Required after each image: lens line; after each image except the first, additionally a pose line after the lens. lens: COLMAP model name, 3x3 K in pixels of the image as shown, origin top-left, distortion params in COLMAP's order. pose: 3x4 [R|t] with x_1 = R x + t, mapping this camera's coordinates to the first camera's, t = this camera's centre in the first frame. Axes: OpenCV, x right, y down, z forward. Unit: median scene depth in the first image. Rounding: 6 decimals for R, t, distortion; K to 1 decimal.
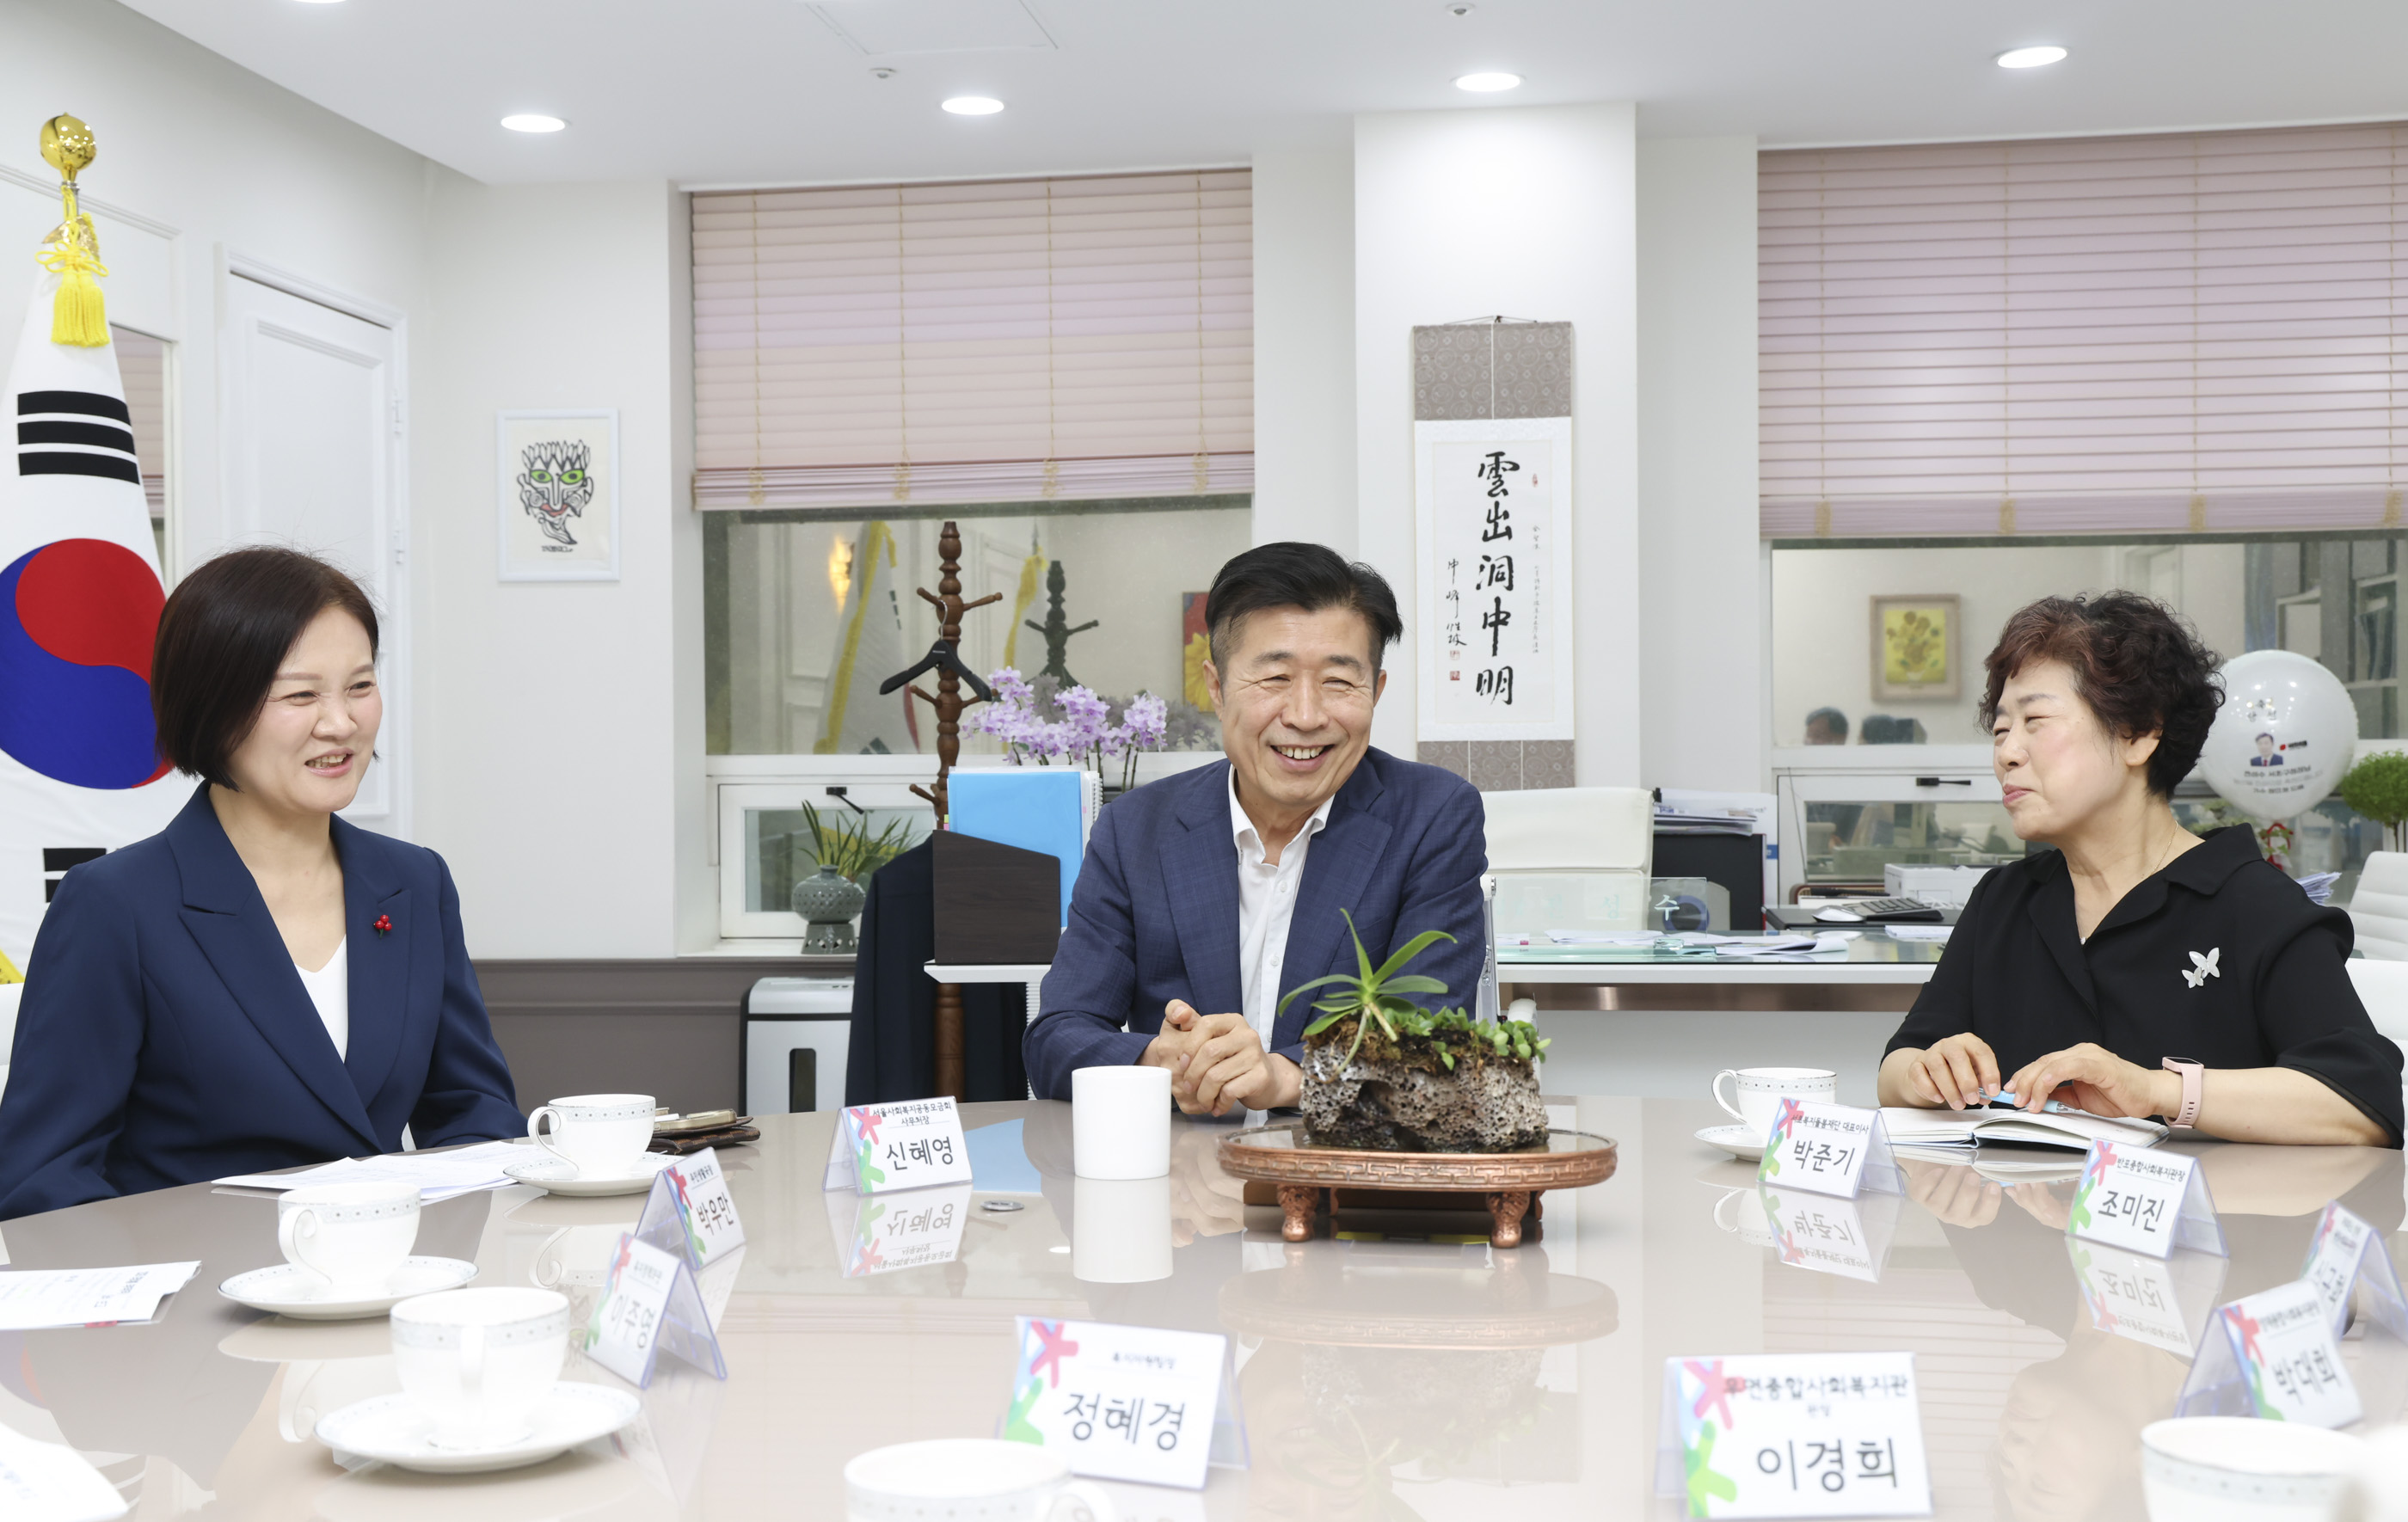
lens RADIAL K [[2889.2, 0, 1254.3], [0, 2889.2, 750.1], [0, 0, 1]] dist [0.104690, 0.000000]
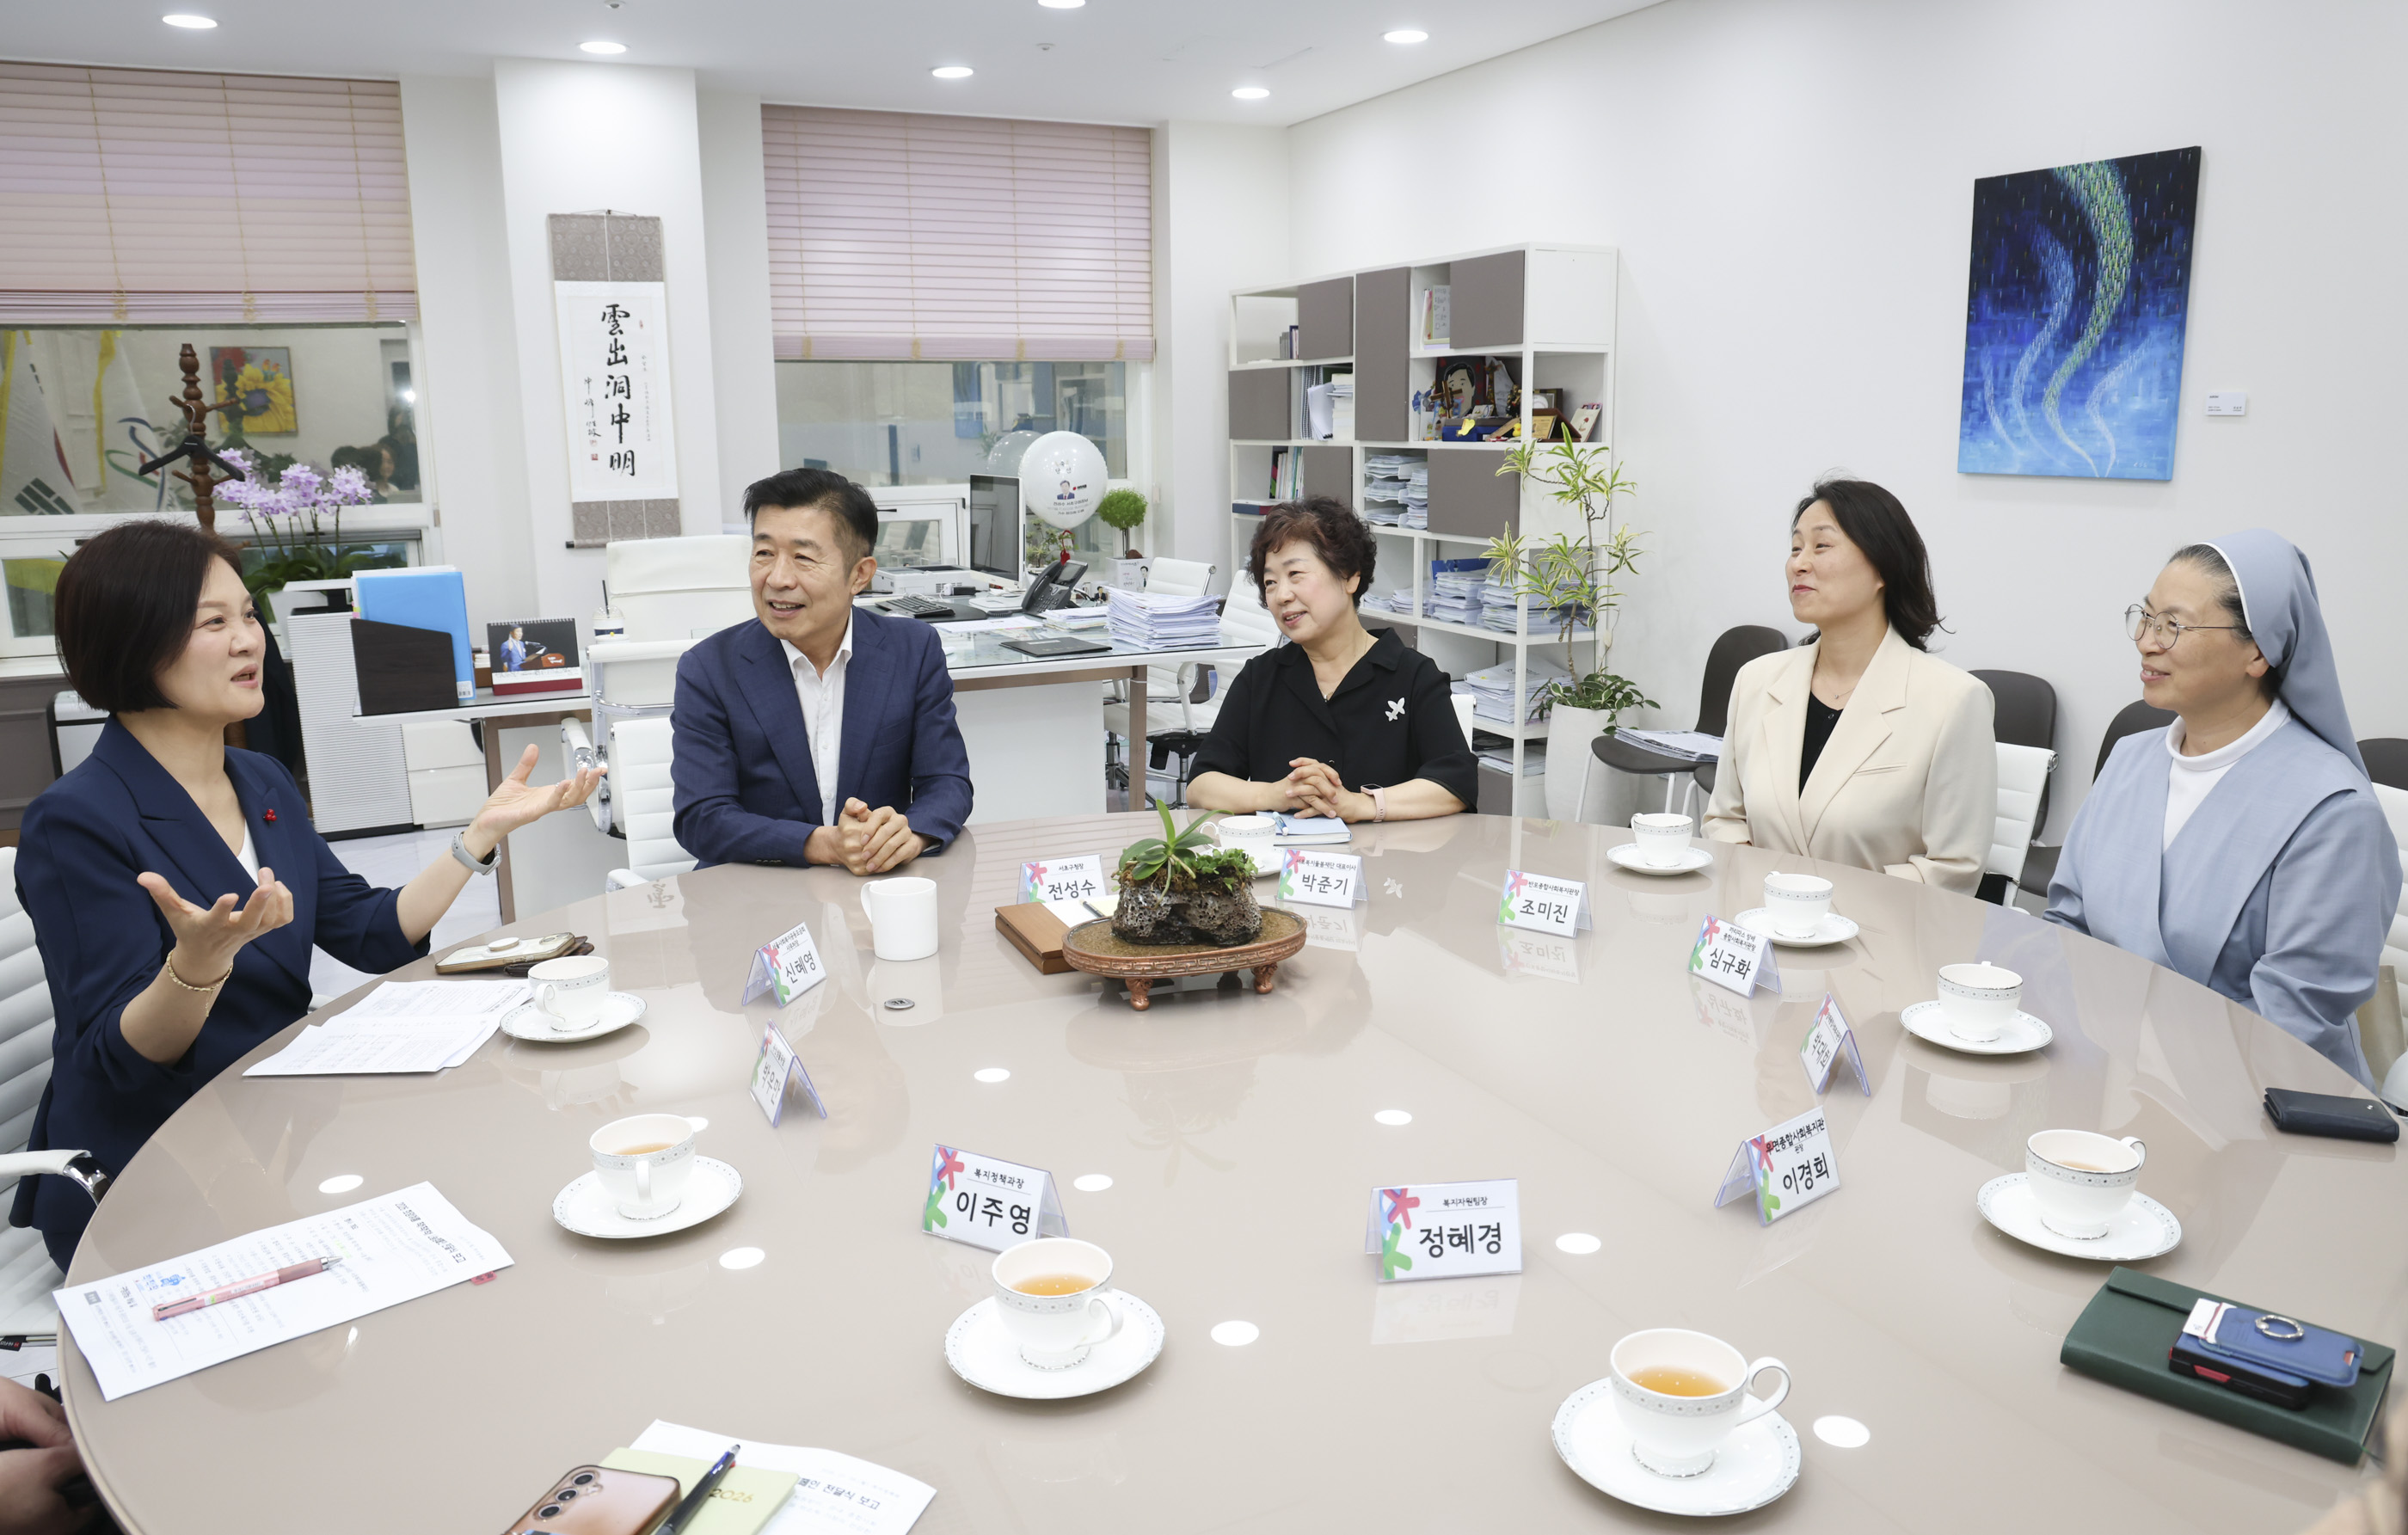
lens RADIAL K [[1710.6, 0, 1222.9], [0, 1710.6, 757.9], [0, 0, 1]] dist [-0.011074, 0.015702]
pose [[0.848150, -0.107353, 0.518764, -0.131165], [0.002614, 0.980088, 0.198545, -0.047854], [-0.529749, -0.167040, 0.831543, 0.063887]]
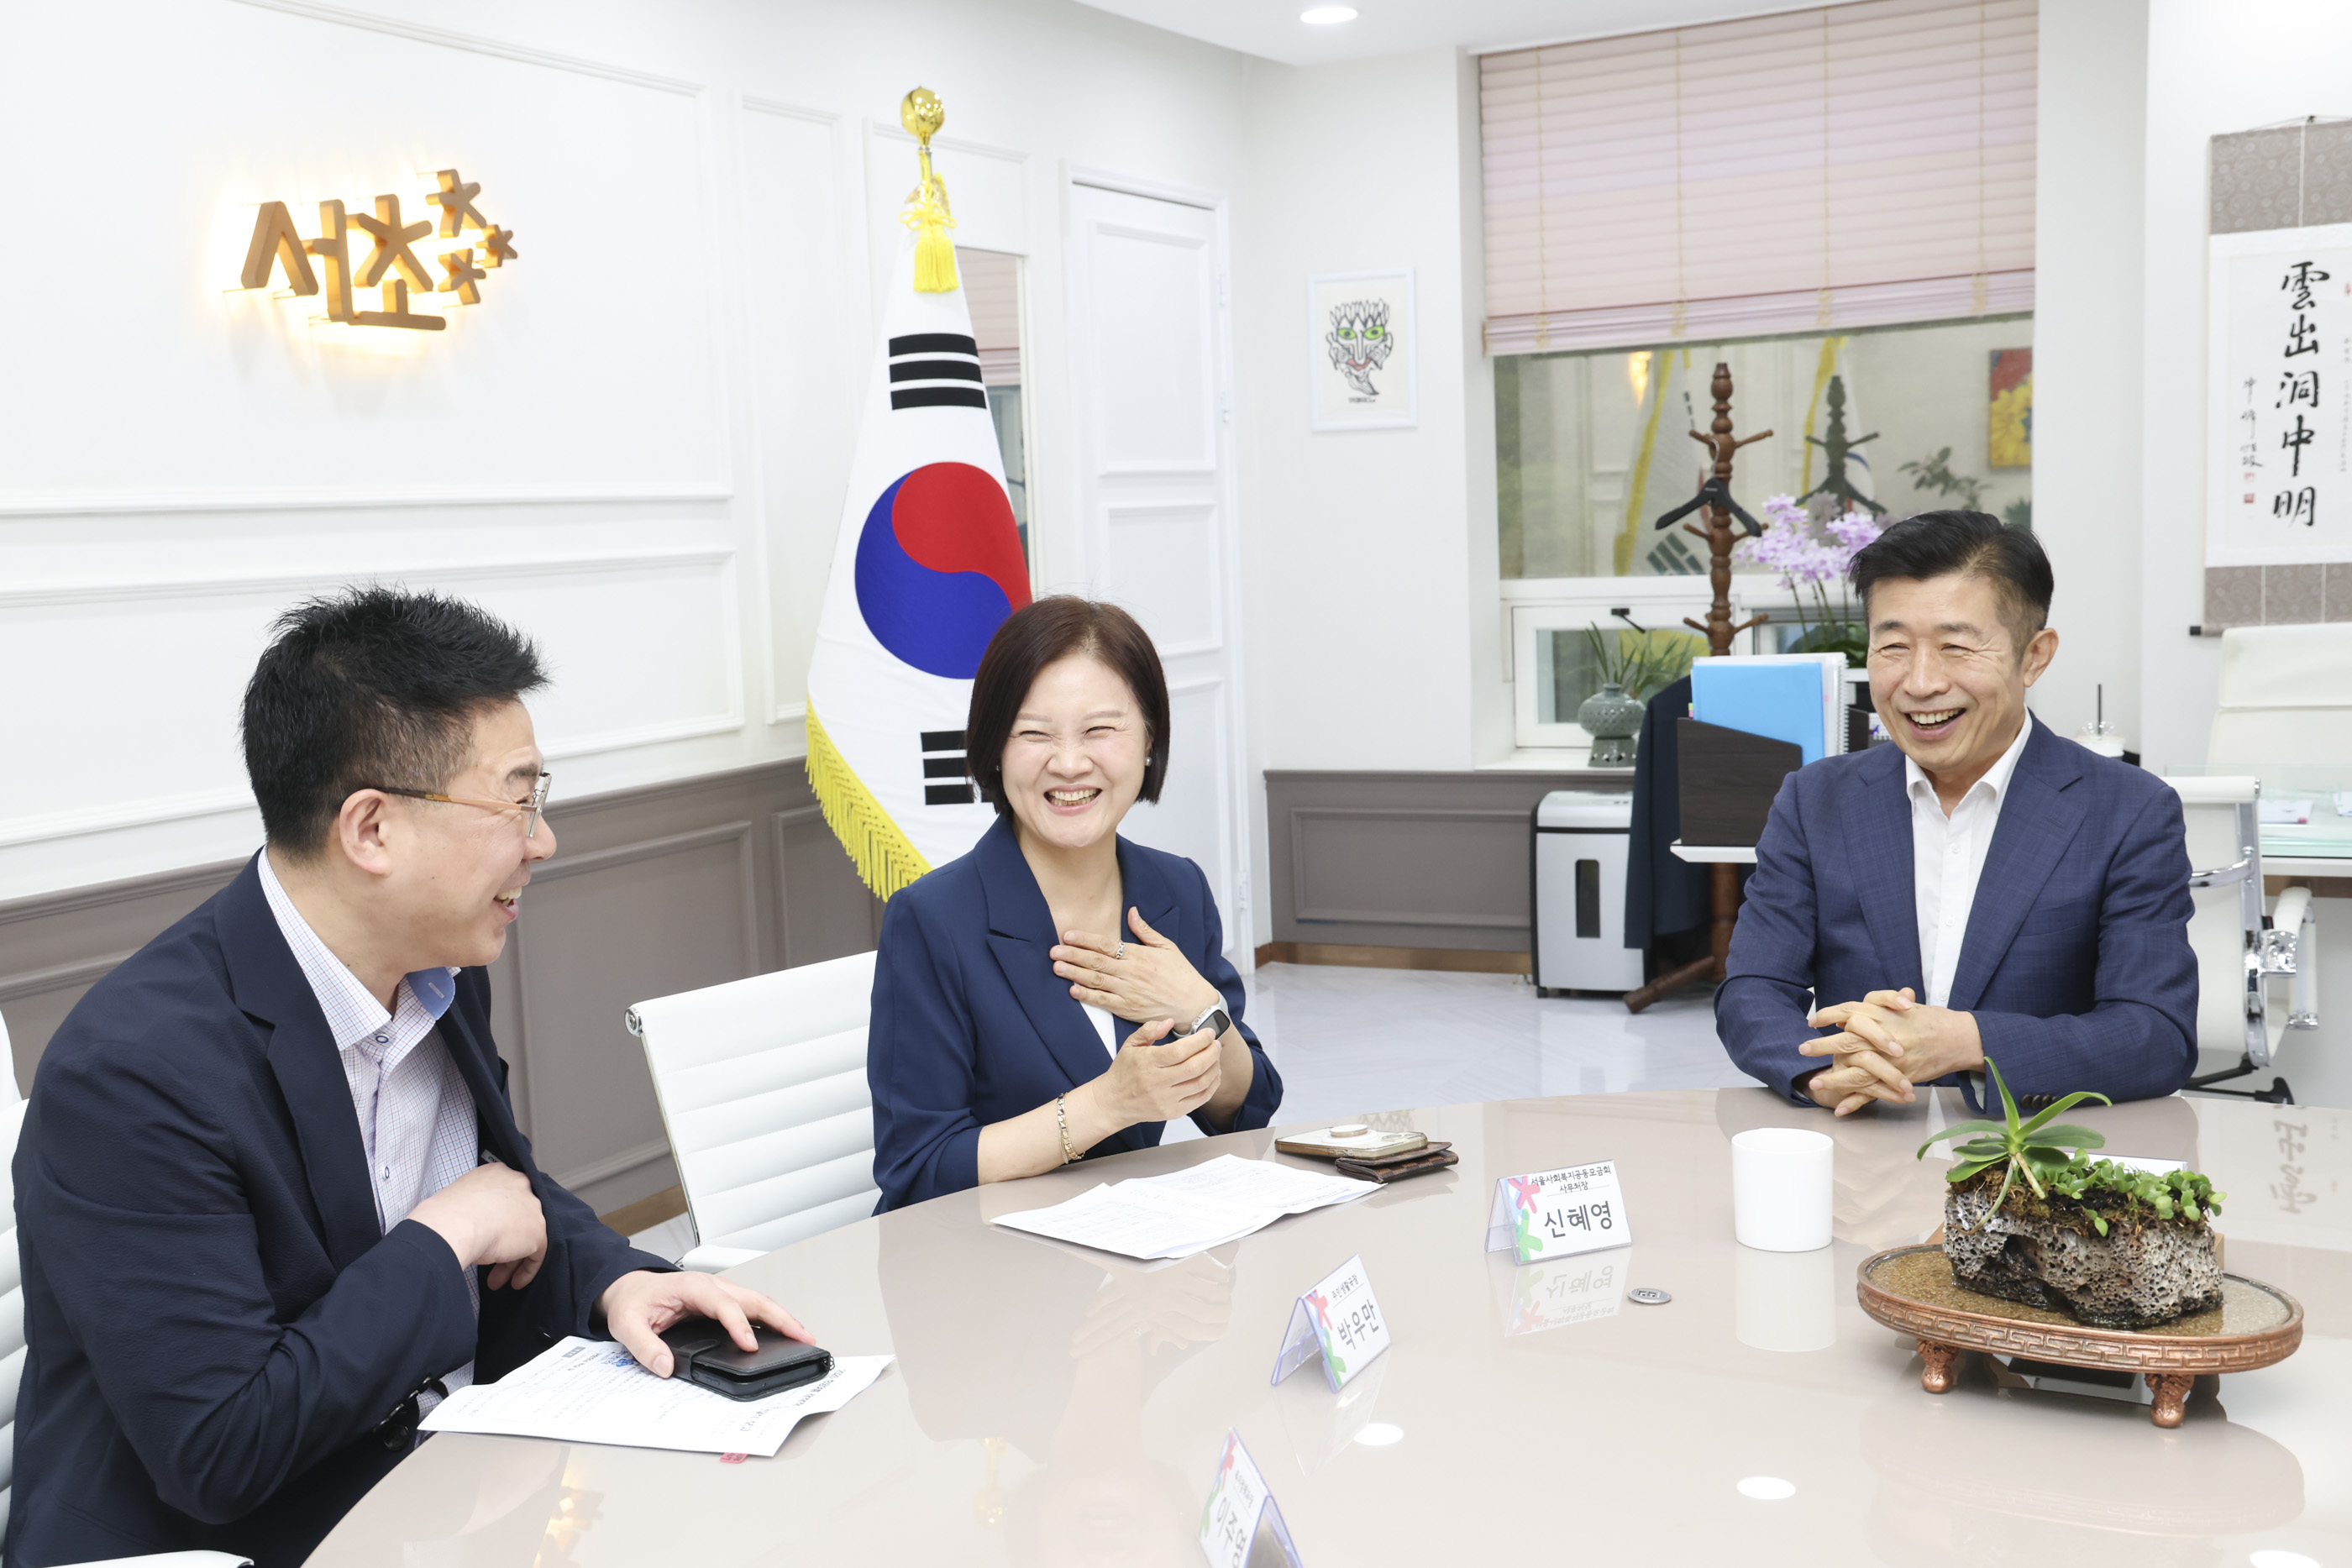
lens RADIAL K [[2619.0, 0, 1187.4], [0, 2619.0, 774.1], [0, 0, 1]] dist [0.089601, 0.000000]
pose [[0.946978, 0.007139, -0.321220, 0.018781], [0.030677, 0.993177, 0.112510, -0.045234], [0.319832, -0.116398, 0.940297, 0.030125]]
